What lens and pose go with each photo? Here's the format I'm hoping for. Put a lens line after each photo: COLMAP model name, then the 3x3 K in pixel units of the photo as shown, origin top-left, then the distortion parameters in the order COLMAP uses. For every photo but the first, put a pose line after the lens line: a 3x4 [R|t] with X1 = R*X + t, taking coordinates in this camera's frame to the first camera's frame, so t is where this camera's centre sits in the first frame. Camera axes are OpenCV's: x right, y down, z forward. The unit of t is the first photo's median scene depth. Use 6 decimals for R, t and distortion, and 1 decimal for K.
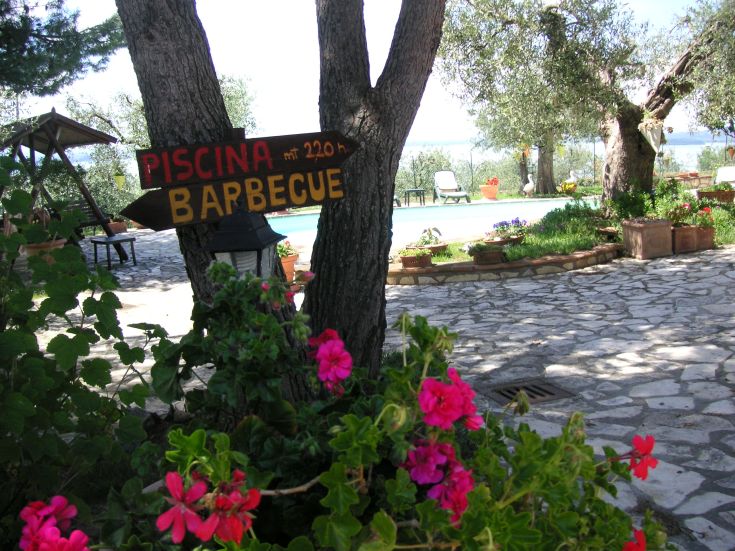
lens RADIAL K [[797.0, 0, 367.5], [0, 797.0, 275.5], [0, 0, 1]] dist [-0.149790, -0.022275]
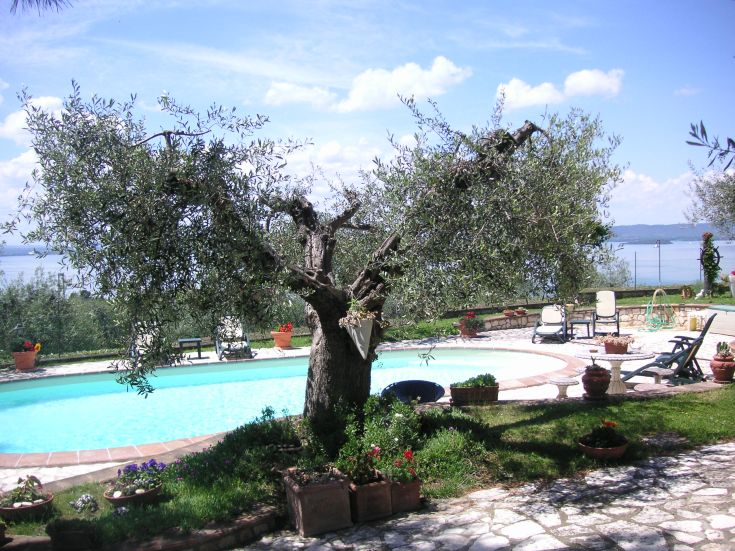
lens RADIAL K [[797.0, 0, 367.5], [0, 797.0, 275.5], [0, 0, 1]] dist [-0.149790, -0.022275]
pose [[0.992860, 0.000803, 0.119281, 0.283840], [0.012289, 0.993967, -0.108988, -0.152592], [-0.118649, 0.109675, 0.986861, 0.248118]]
